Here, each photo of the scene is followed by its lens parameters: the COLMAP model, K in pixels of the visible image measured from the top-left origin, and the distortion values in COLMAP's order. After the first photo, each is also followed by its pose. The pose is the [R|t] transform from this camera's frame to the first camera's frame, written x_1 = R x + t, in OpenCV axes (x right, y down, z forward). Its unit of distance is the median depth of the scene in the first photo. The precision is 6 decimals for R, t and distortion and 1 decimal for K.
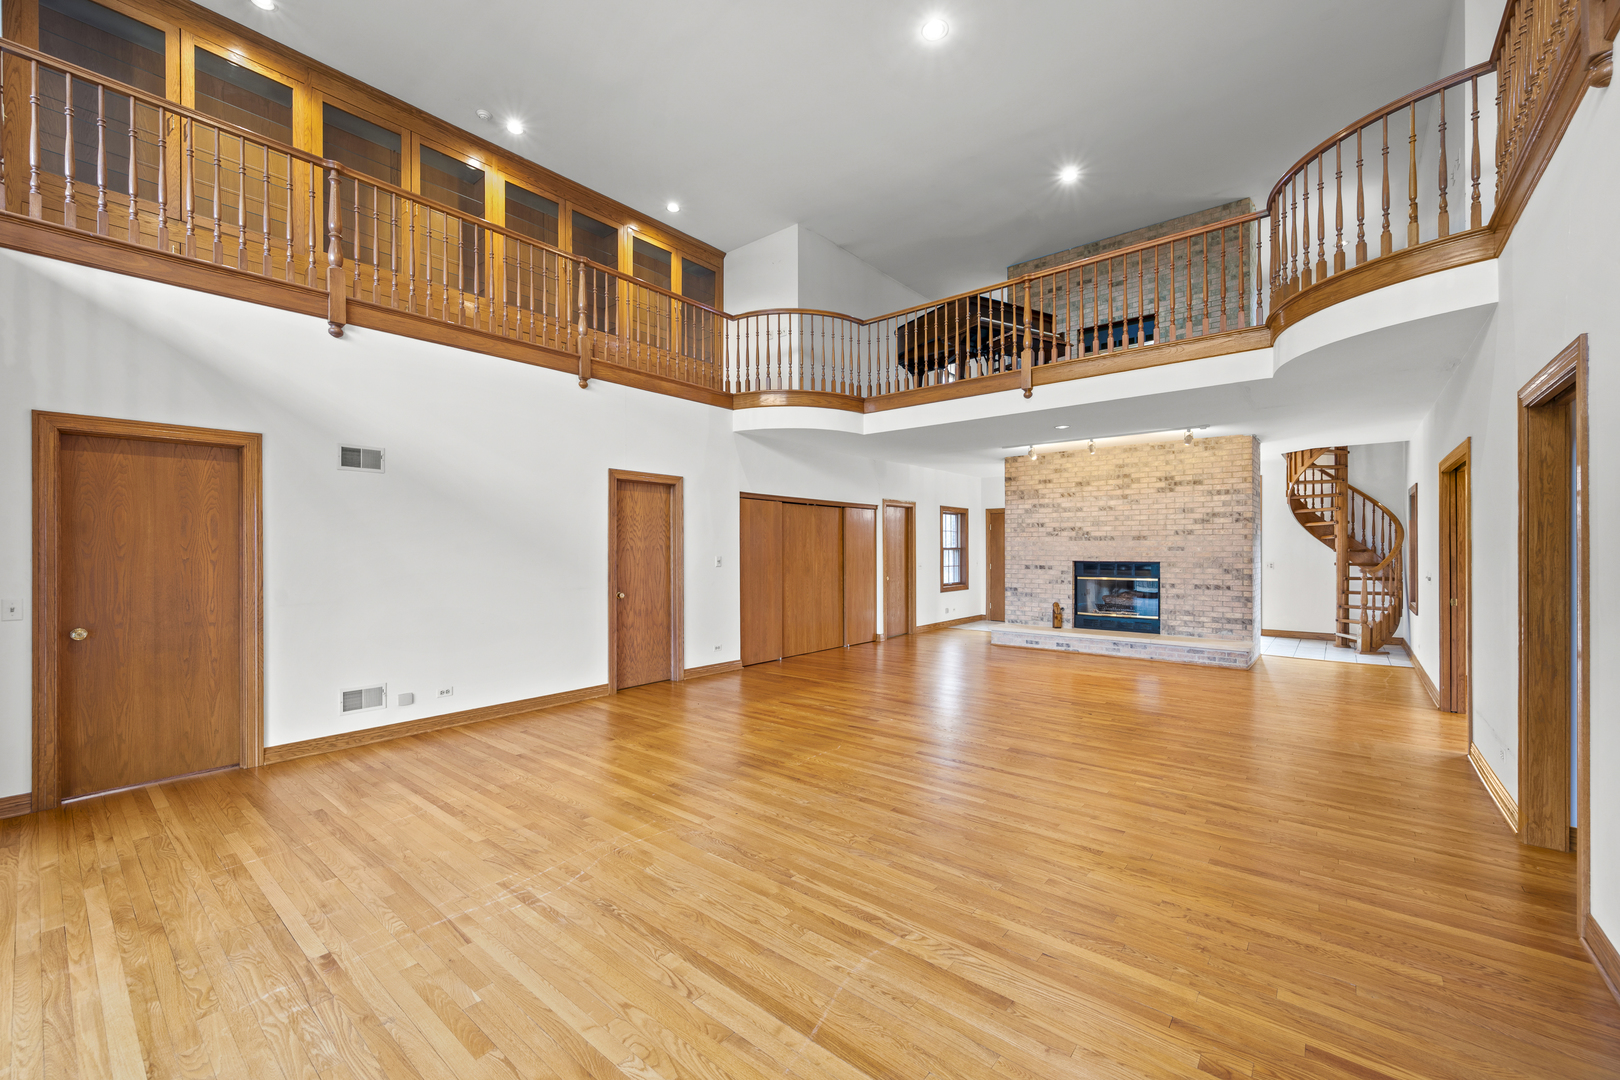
lens RADIAL K [[648.3, 0, 806.5], [0, 648.3, 546.3], [0, 0, 1]] dist [0.001986, 0.000069]
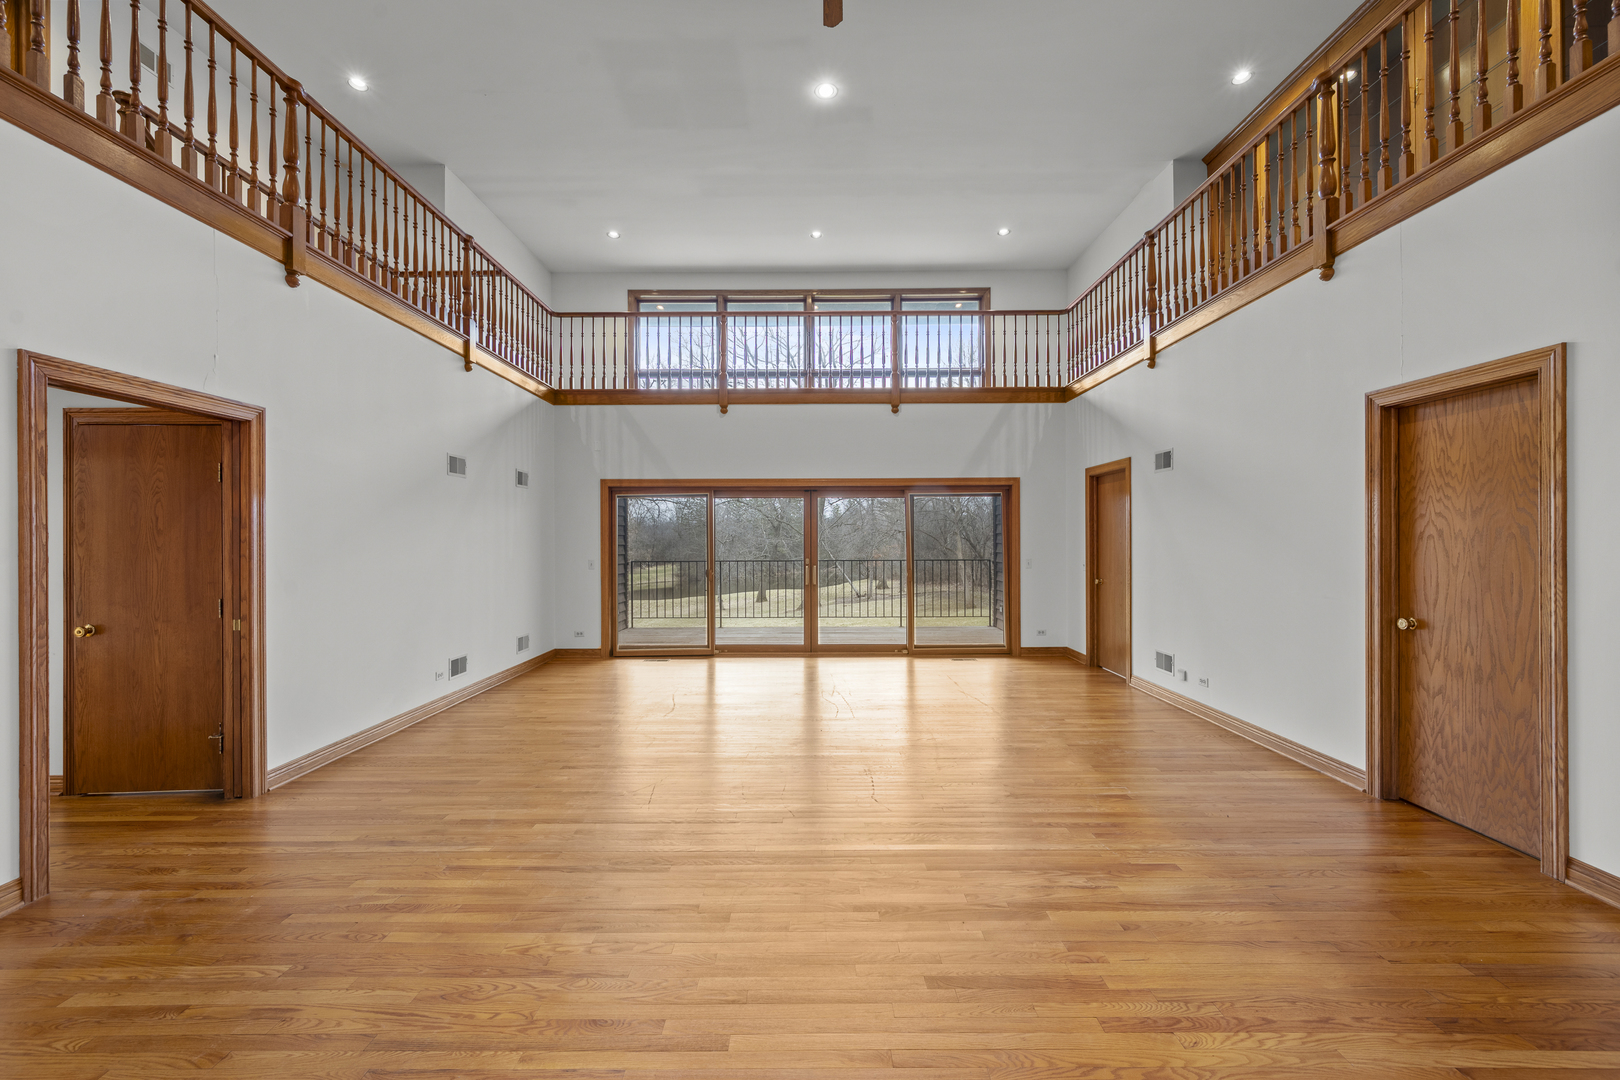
lens RADIAL K [[638.7, 0, 809.7], [0, 638.7, 536.1], [0, 0, 1]] dist [0.001056, 0.000162]
pose [[-0.772115, 0.002157, -0.635480, 0.315817], [0.009336, 0.999925, -0.007948, 0.003113], [0.635415, -0.012069, -0.772077, 0.828015]]
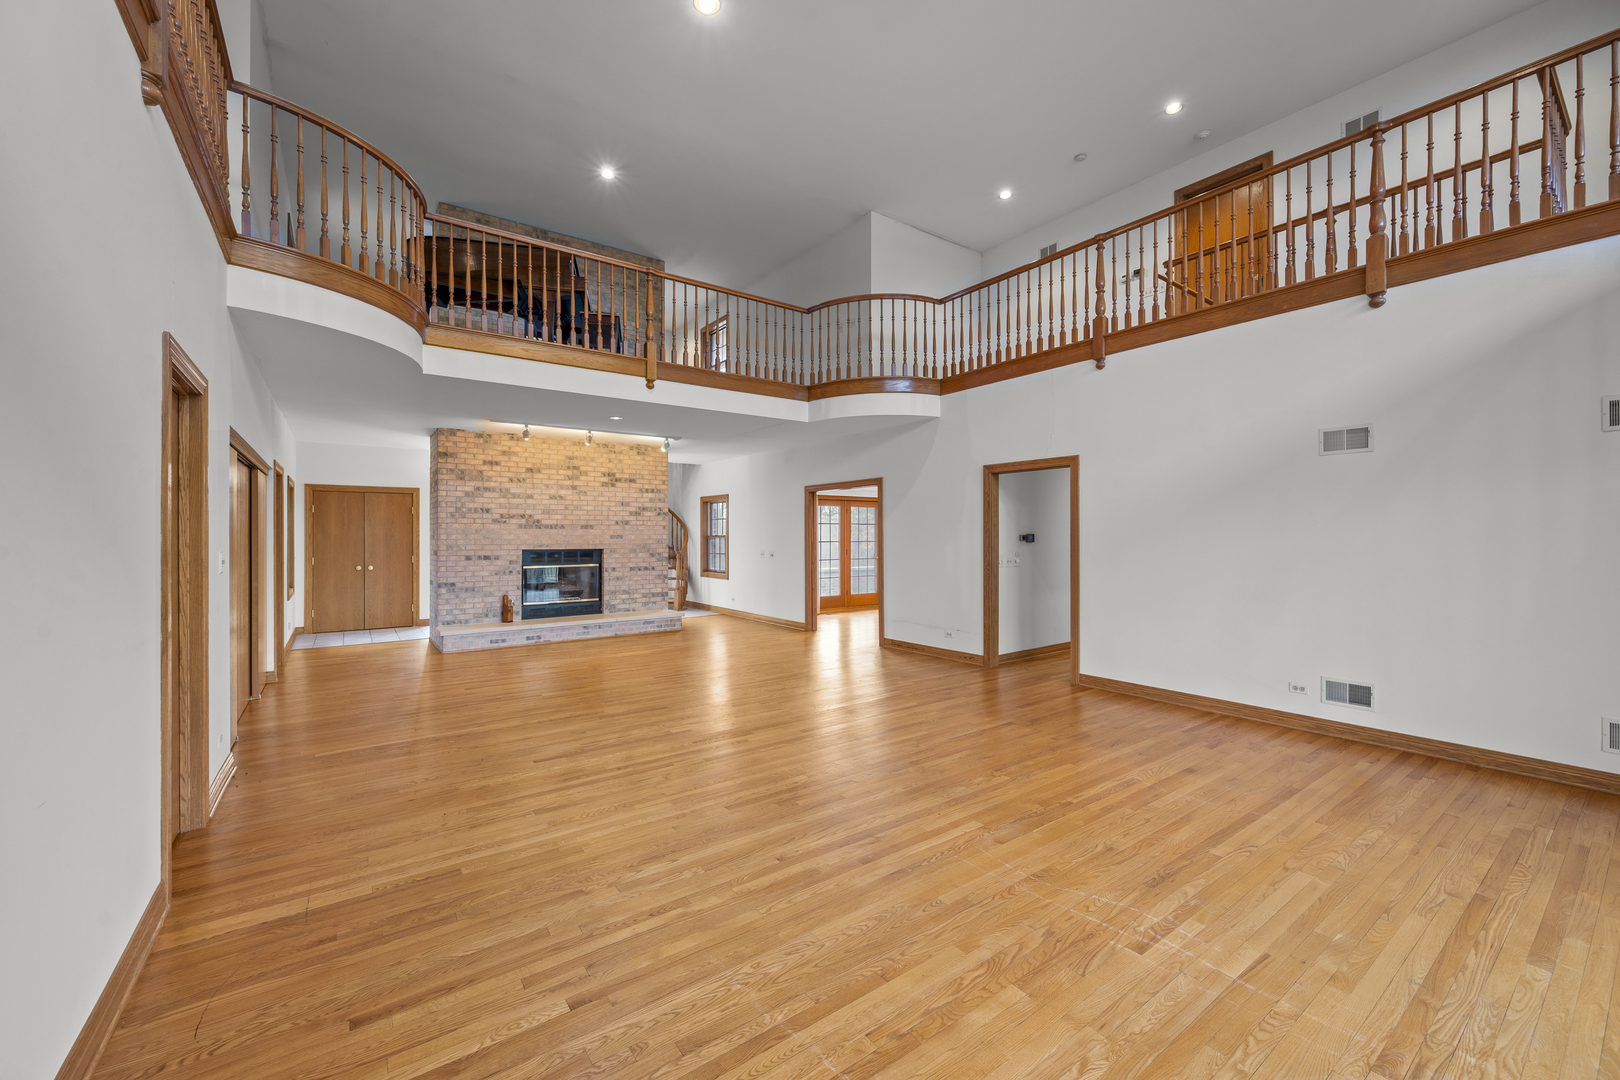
lens RADIAL K [[638.7, 0, 809.7], [0, 638.7, 536.1], [0, 0, 1]] dist [0.001056, 0.000162]
pose [[0.245936, 0.000322, 0.969286, -0.431146], [-0.001402, 0.999999, 0.000024, 0.001880], [-0.969285, -0.001365, 0.245936, 0.386941]]
